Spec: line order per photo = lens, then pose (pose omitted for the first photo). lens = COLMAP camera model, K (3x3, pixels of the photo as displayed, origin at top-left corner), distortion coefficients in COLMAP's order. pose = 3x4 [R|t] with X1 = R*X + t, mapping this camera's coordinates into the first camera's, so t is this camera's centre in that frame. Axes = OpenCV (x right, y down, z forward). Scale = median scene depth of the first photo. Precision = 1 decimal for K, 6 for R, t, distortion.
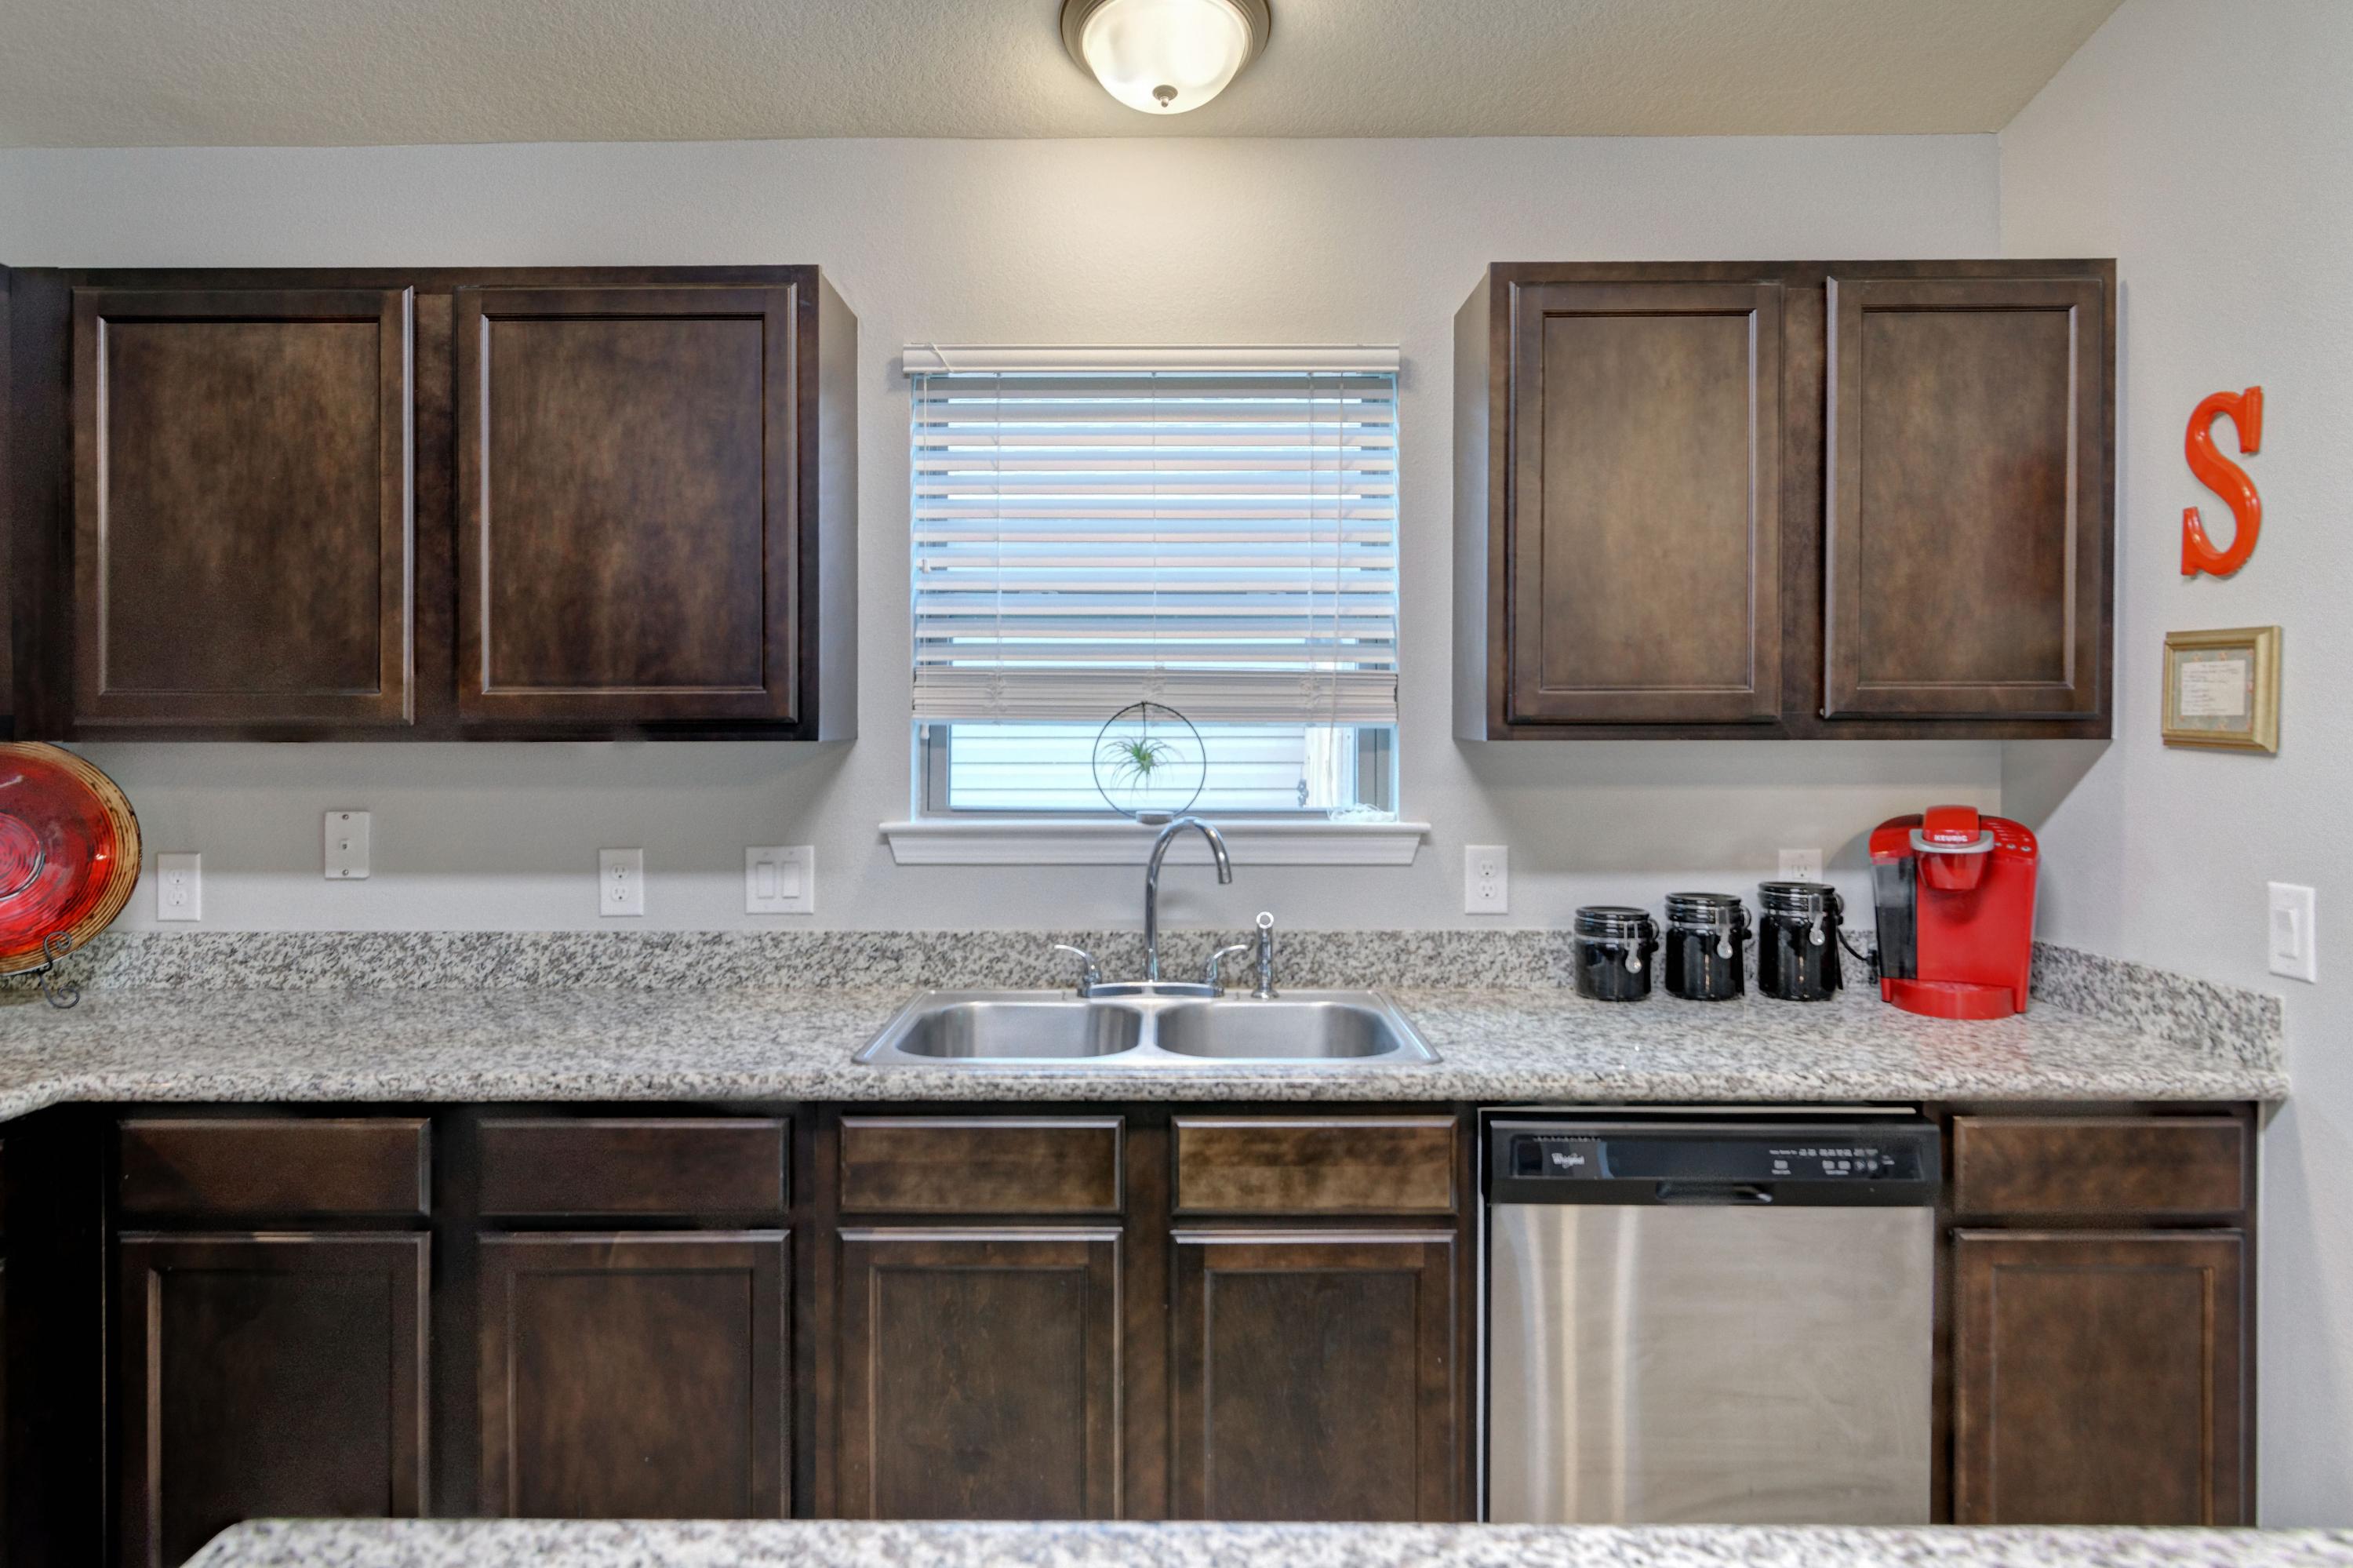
lens RADIAL K [[1425.4, 0, 1146.7], [0, 1425.4, 740.4], [0, 0, 1]] dist [0.004047, -0.001109]
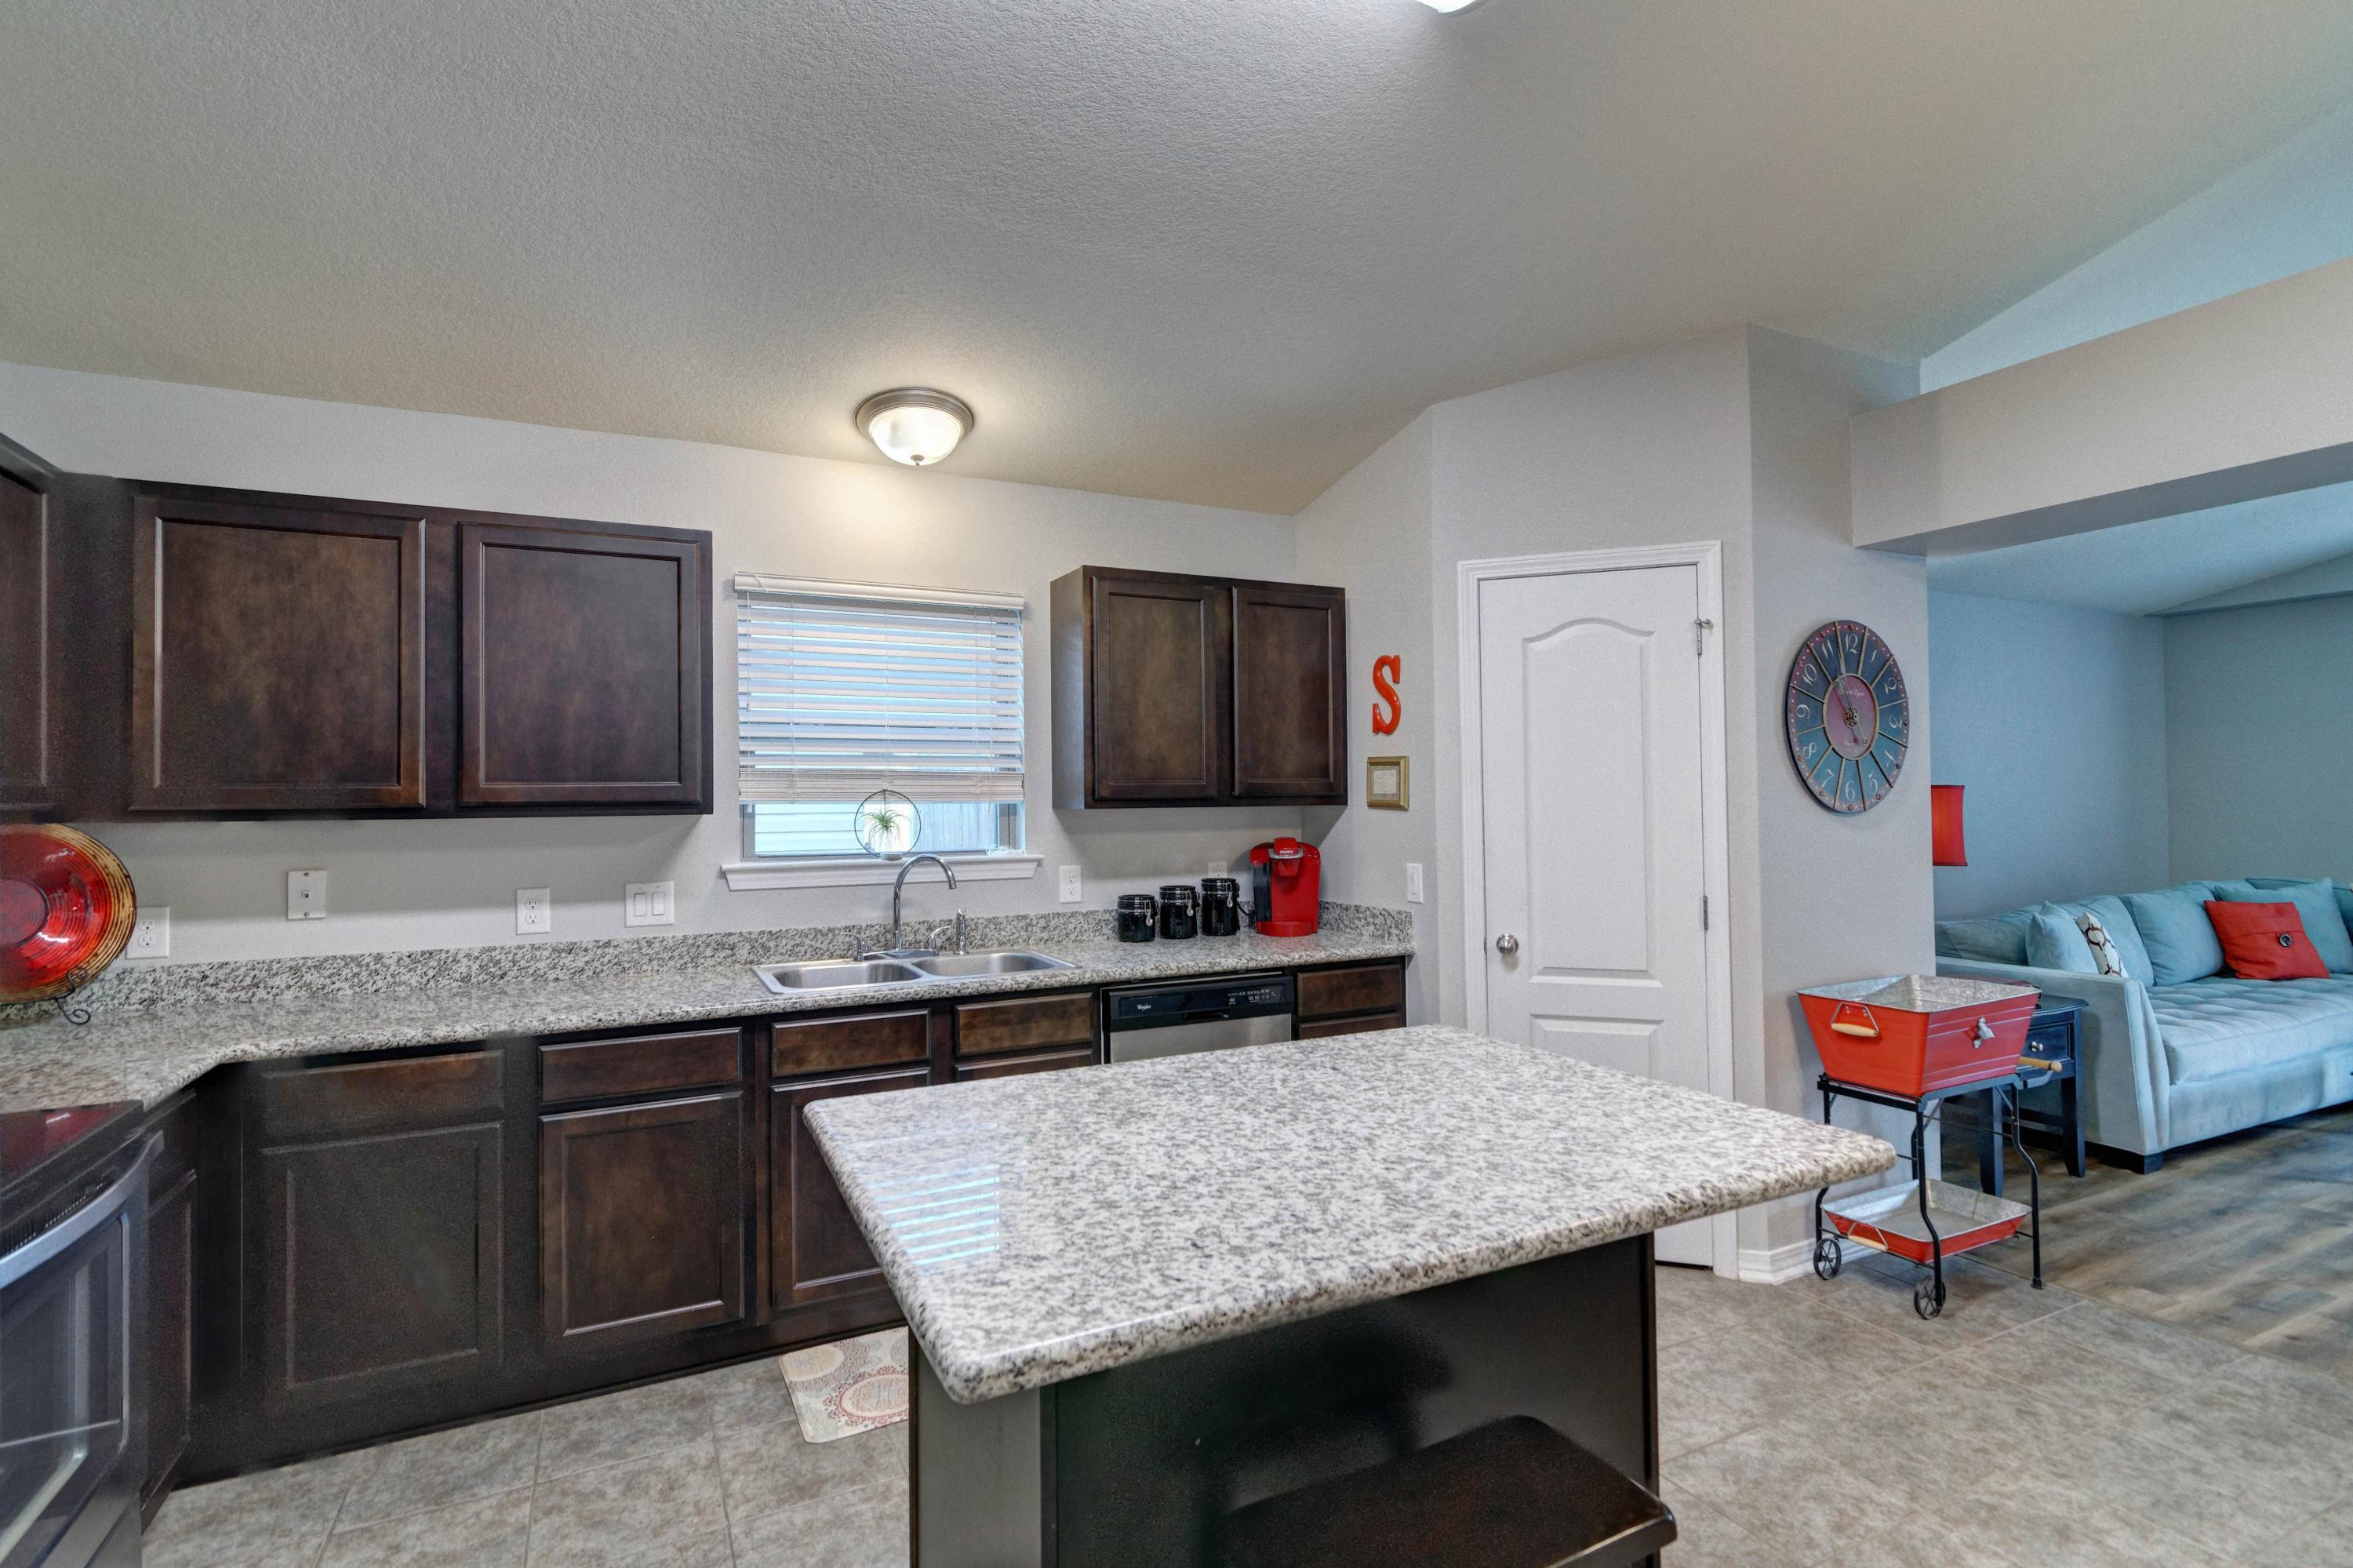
lens RADIAL K [[1128.0, 0, 1175.1], [0, 1128.0, 782.3], [0, 0, 1]] dist [0.005019, -0.000614]
pose [[0.890420, -0.001584, 0.455138, -0.351043], [0.015608, 0.999512, -0.027057, 0.007556], [-0.454873, 0.031196, 0.890010, -0.426564]]
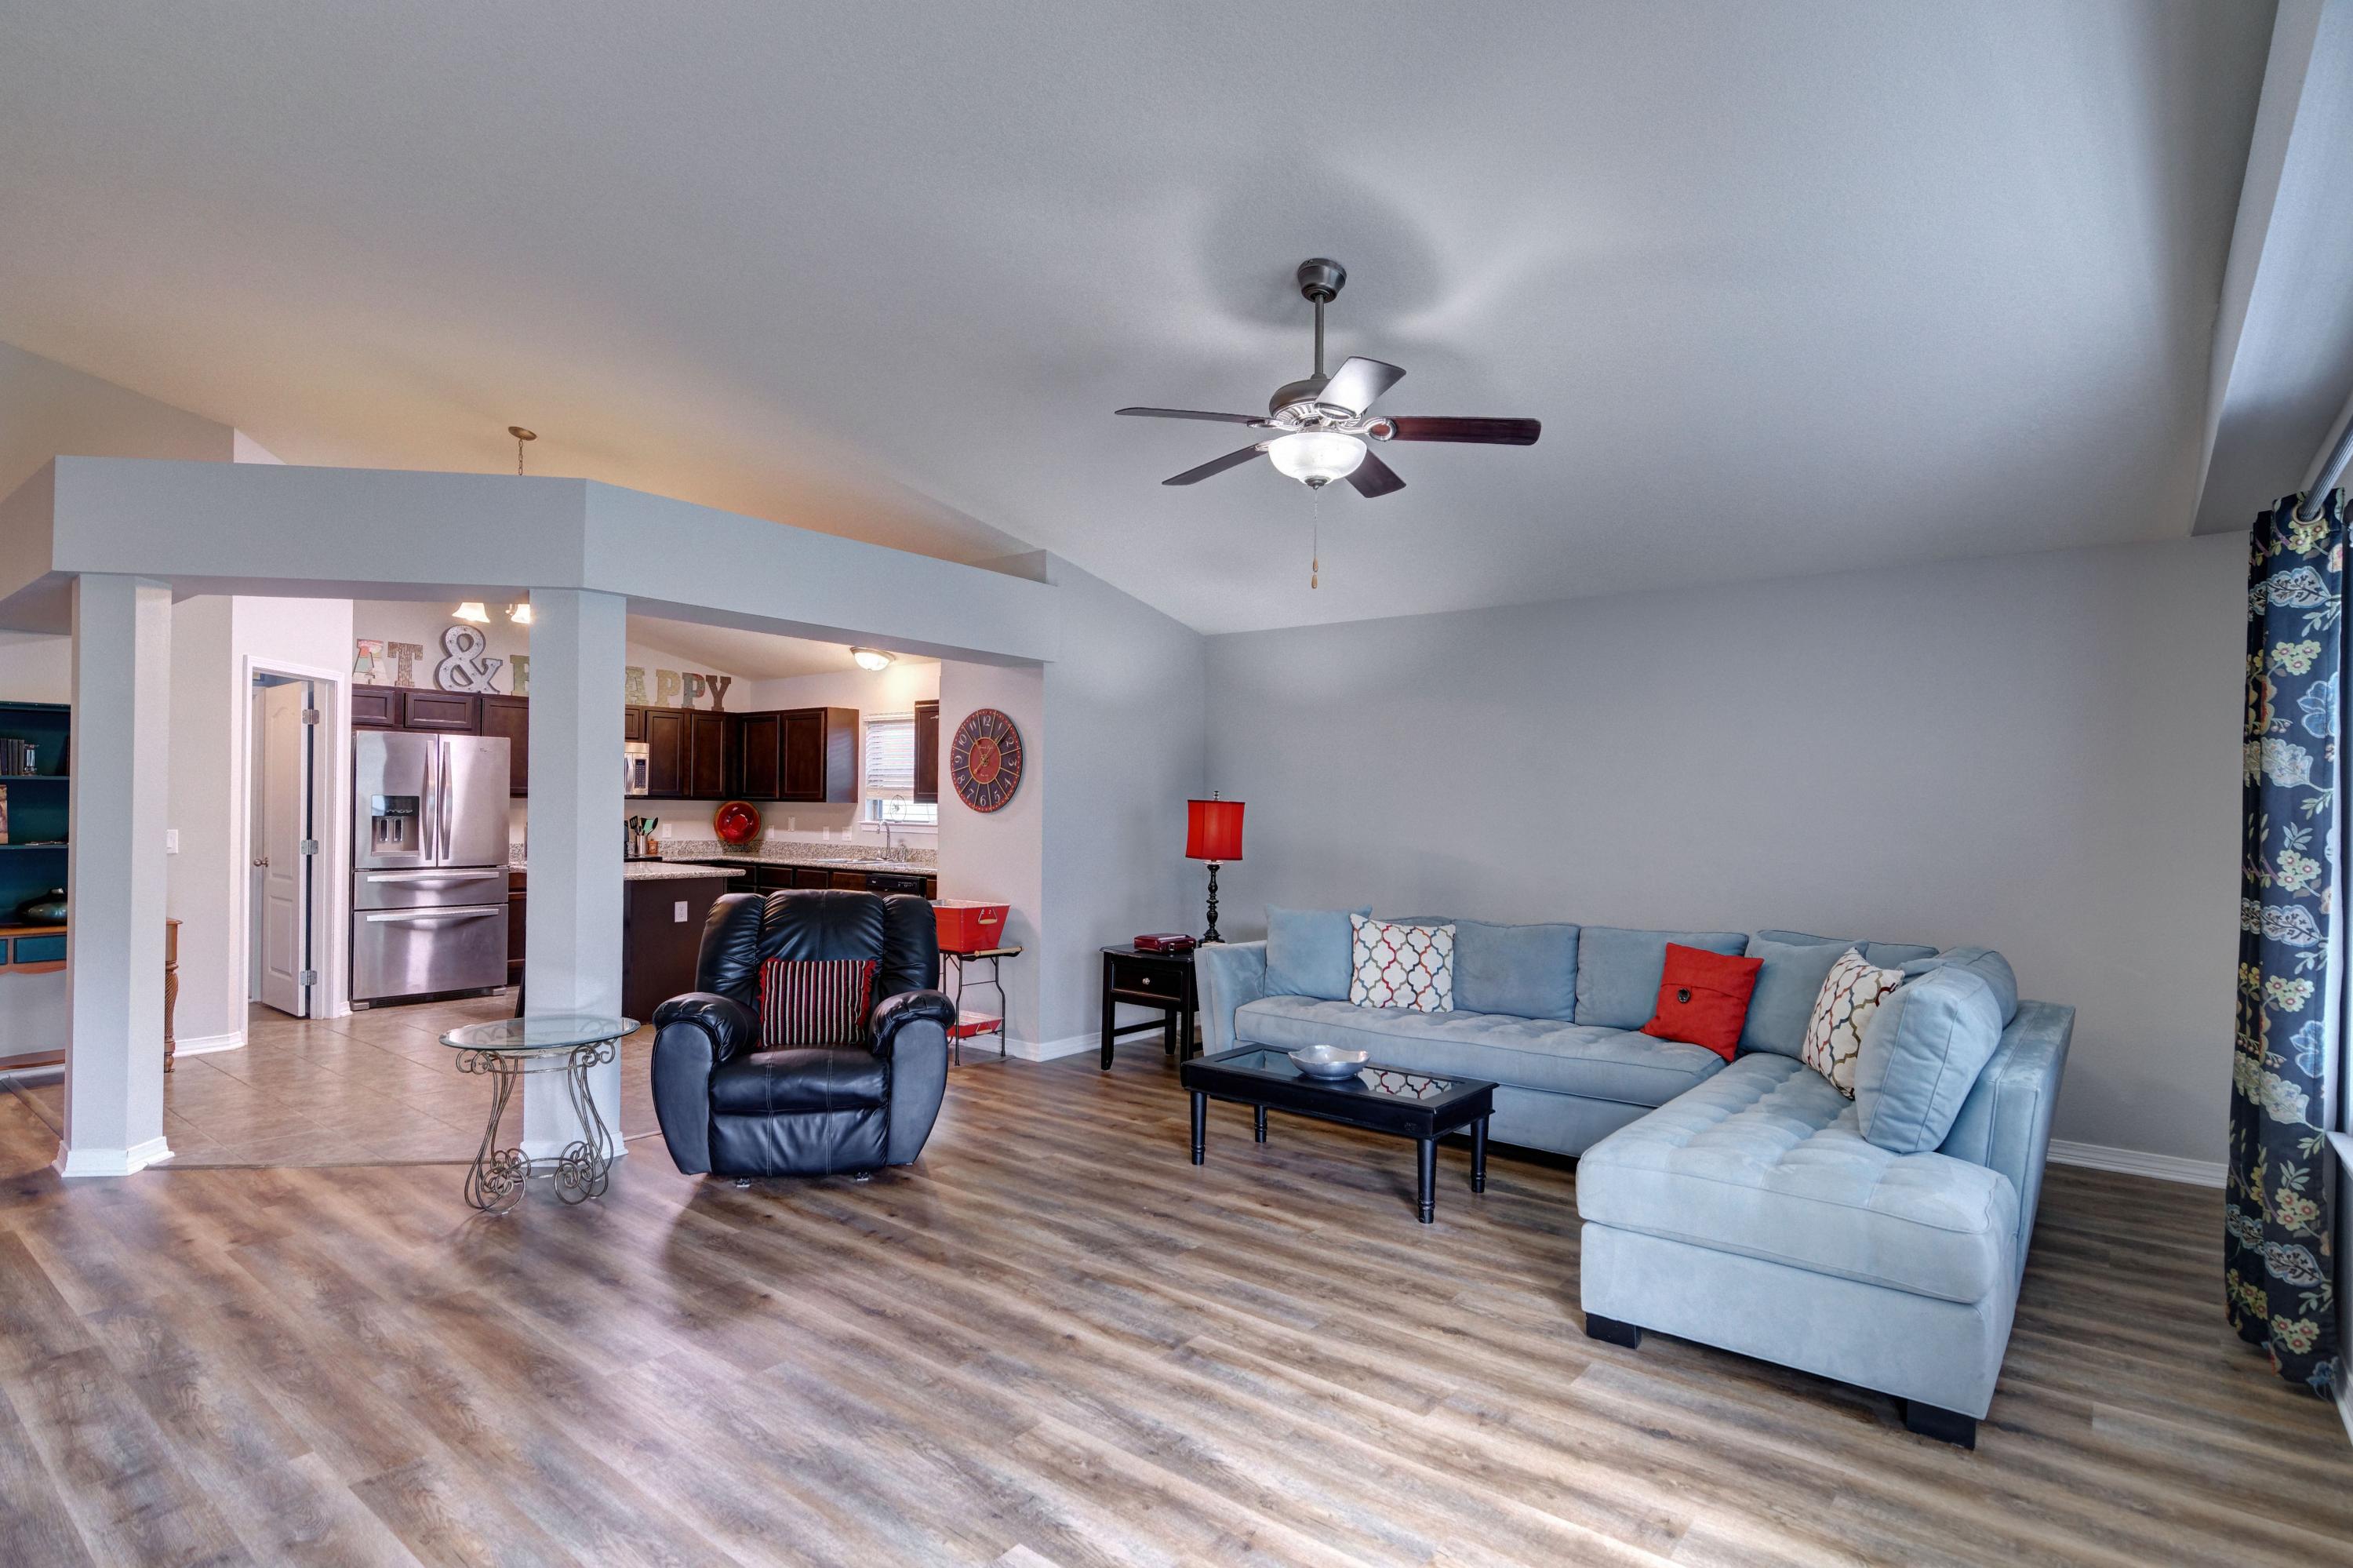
lens RADIAL K [[1180.8, 0, 1177.4], [0, 1180.8, 810.8], [0, 0, 1]] dist [0.005221, -0.000099]
pose [[0.789024, 0.015413, -0.614169, 3.272577], [-0.022515, 0.999739, -0.003835, 0.017853], [0.613950, 0.016854, 0.789165, -1.500479]]
